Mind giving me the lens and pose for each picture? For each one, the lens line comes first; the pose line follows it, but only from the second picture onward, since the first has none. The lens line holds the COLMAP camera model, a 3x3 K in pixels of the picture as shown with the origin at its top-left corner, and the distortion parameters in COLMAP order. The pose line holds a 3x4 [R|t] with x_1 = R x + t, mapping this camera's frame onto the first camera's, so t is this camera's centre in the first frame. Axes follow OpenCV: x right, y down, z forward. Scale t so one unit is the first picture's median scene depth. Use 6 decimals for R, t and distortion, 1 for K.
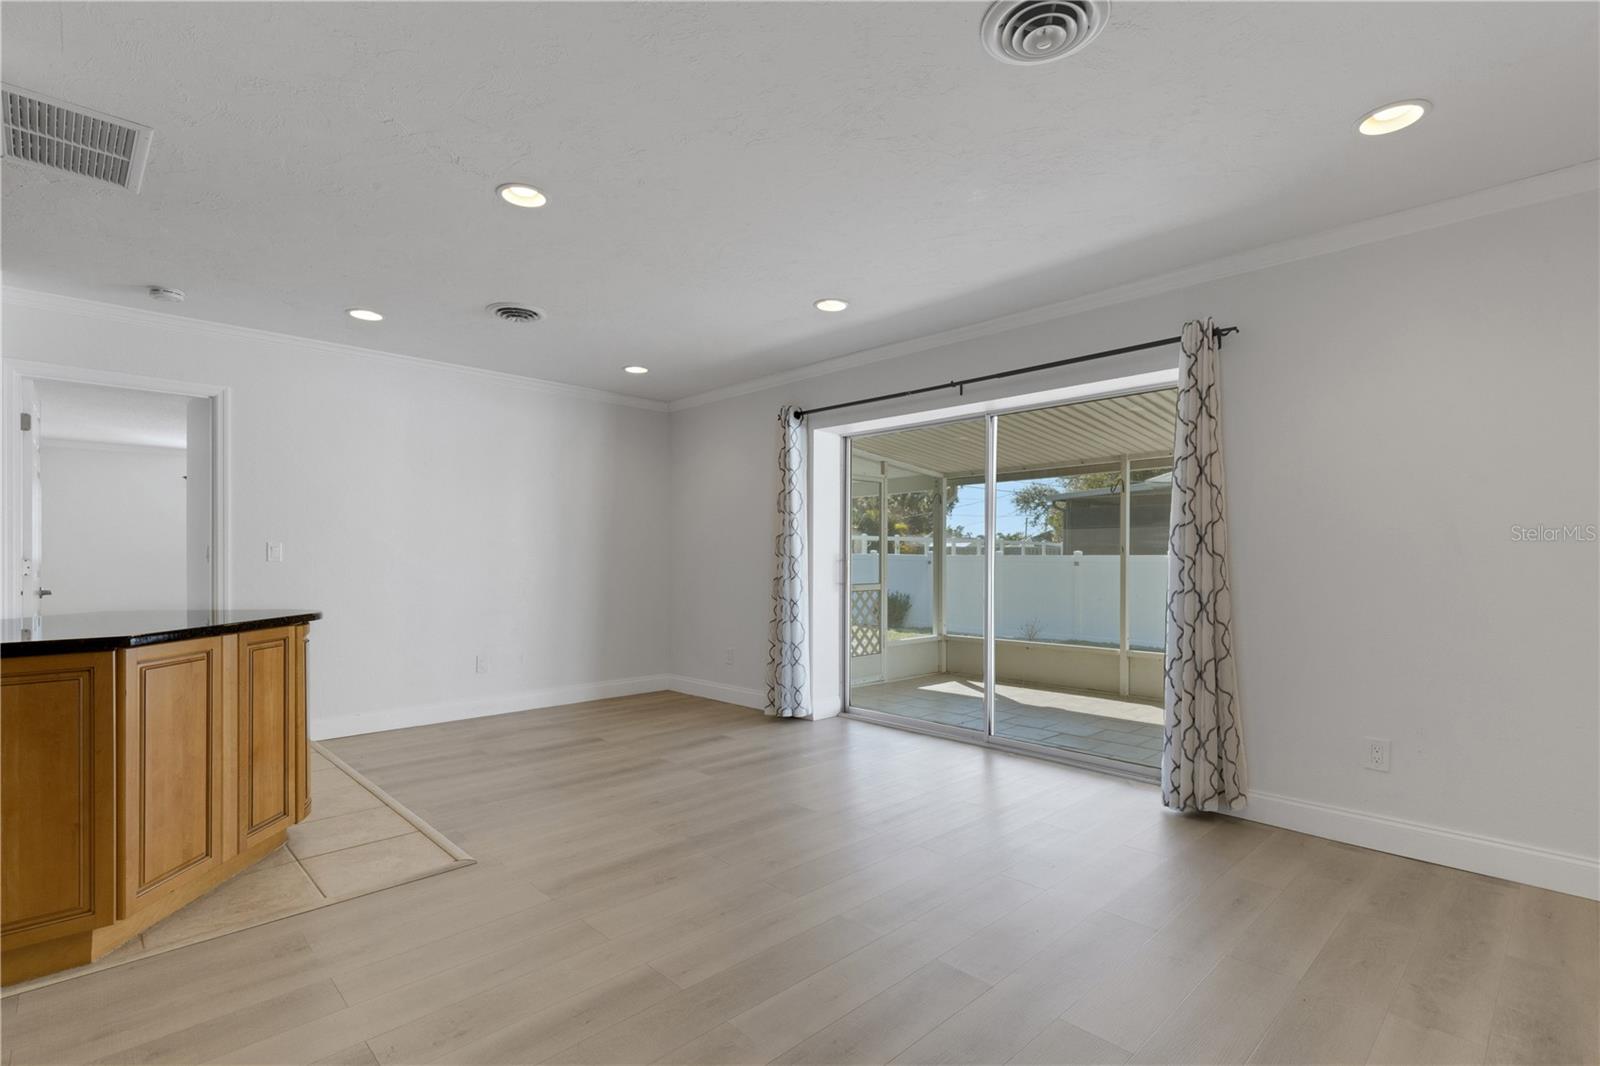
lens RADIAL K [[748.1, 0, 804.5], [0, 748.1, 548.0], [0, 0, 1]] dist [0.006229, -0.000403]
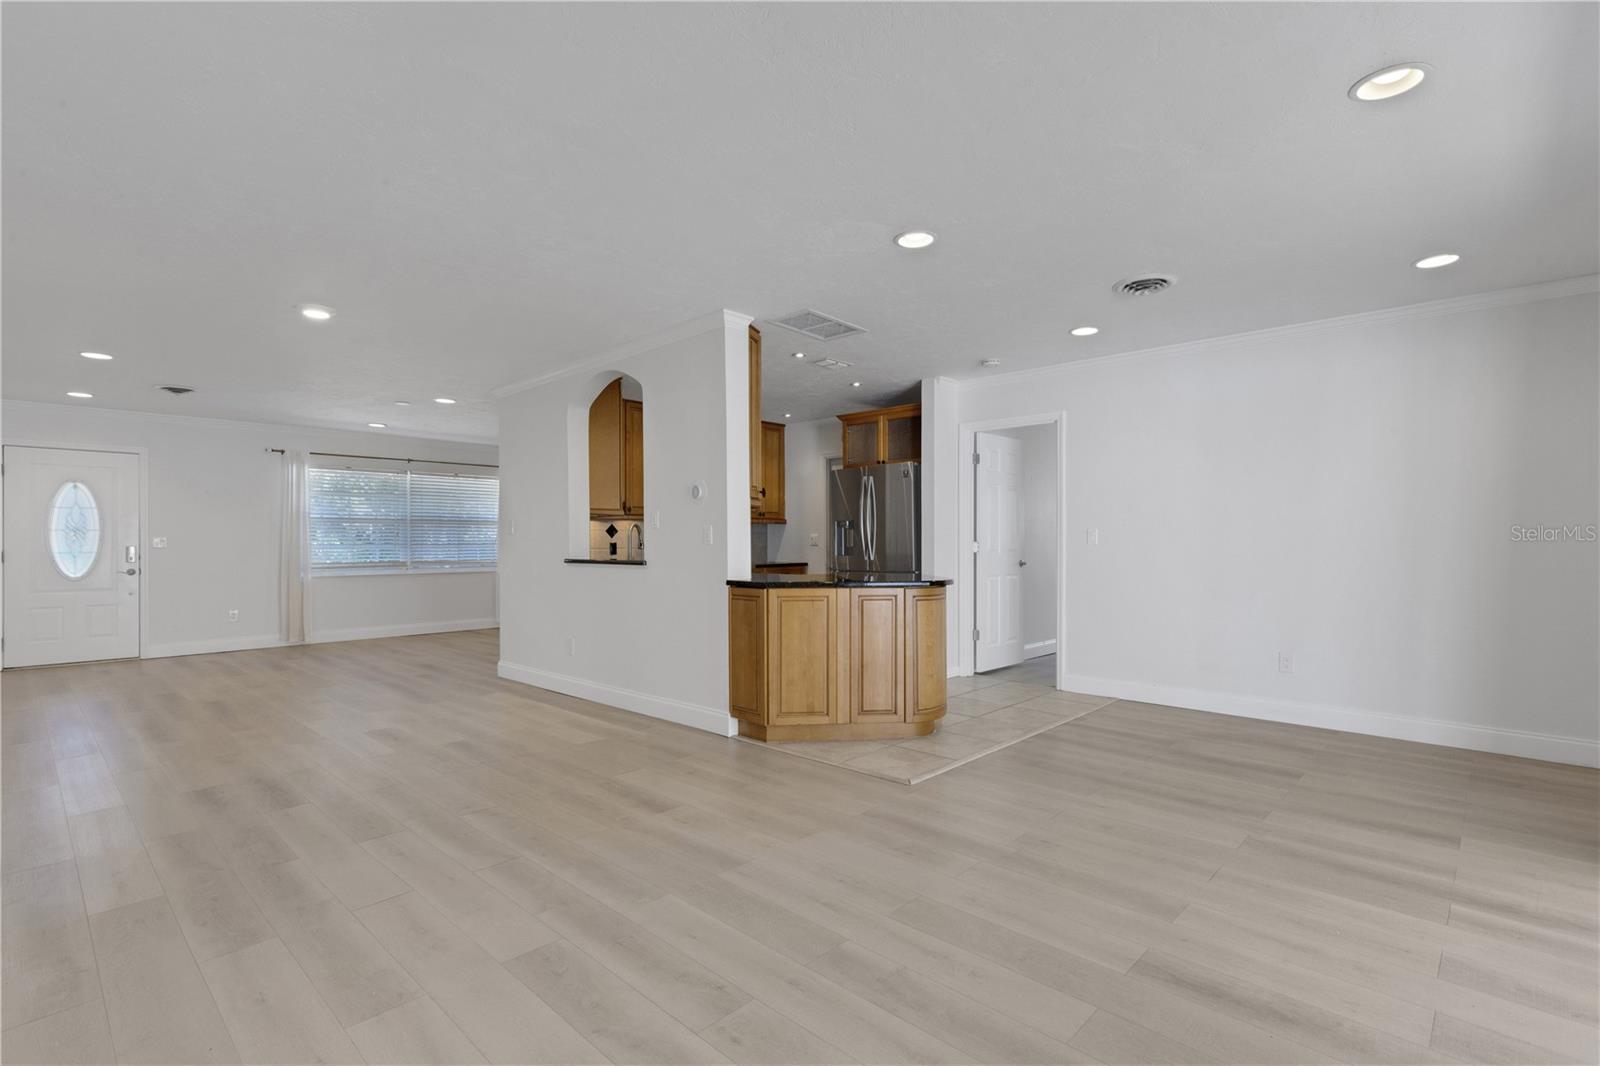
lens RADIAL K [[748.1, 0, 811.5], [0, 748.1, 531.6], [0, 0, 1]] dist [0.006229, -0.000403]
pose [[0.042571, -0.011685, -0.999025, 0.666771], [0.014629, 0.999832, -0.011071, 0.005324], [0.998986, -0.014143, 0.042735, 0.646716]]
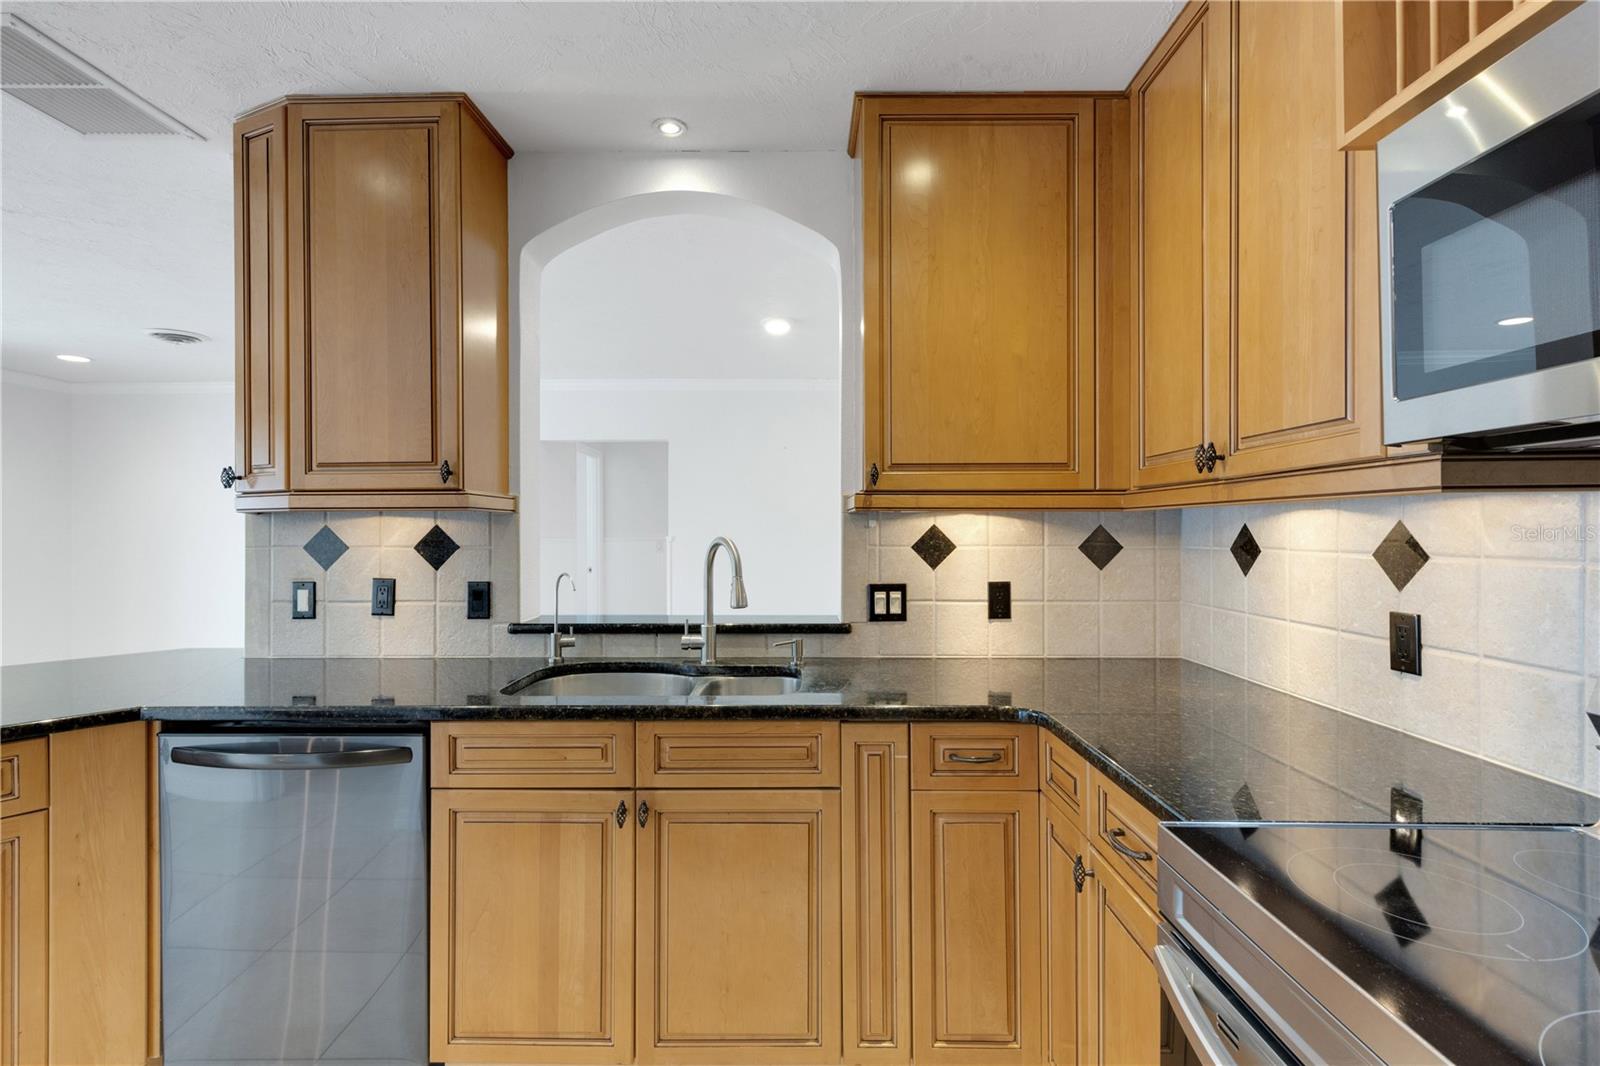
lens RADIAL K [[748.1, 0, 811.2], [0, 748.1, 530.5], [0, 0, 1]] dist [0.006229, -0.000403]
pose [[-0.716028, 0.005222, 0.698052, -1.536261], [-0.002048, 0.999952, -0.009581, -0.037892], [-0.698069, -0.008290, -0.715983, 0.720342]]
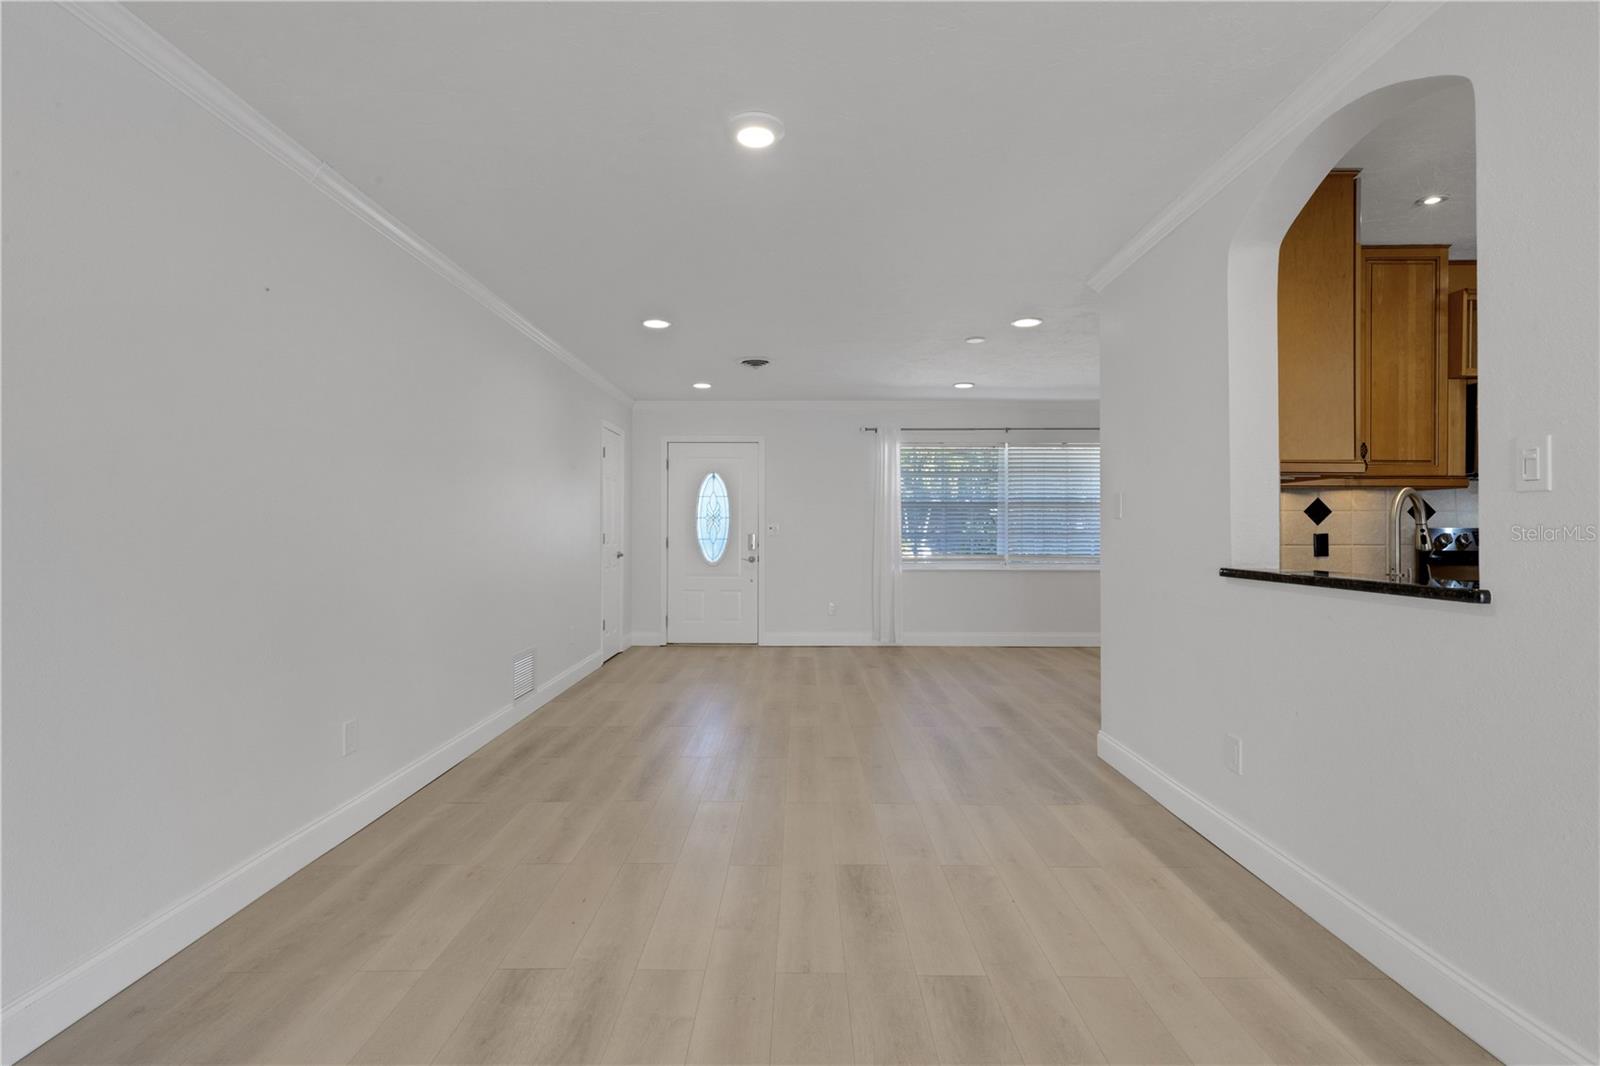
lens RADIAL K [[748.1, 0, 796.8], [0, 748.1, 527.0], [0, 0, 1]] dist [0.006229, -0.000403]
pose [[-0.705698, -0.001598, -0.708511, -0.144634], [0.008544, 0.999906, -0.010765, 0.000315], [0.708461, -0.013650, -0.705618, 0.409297]]
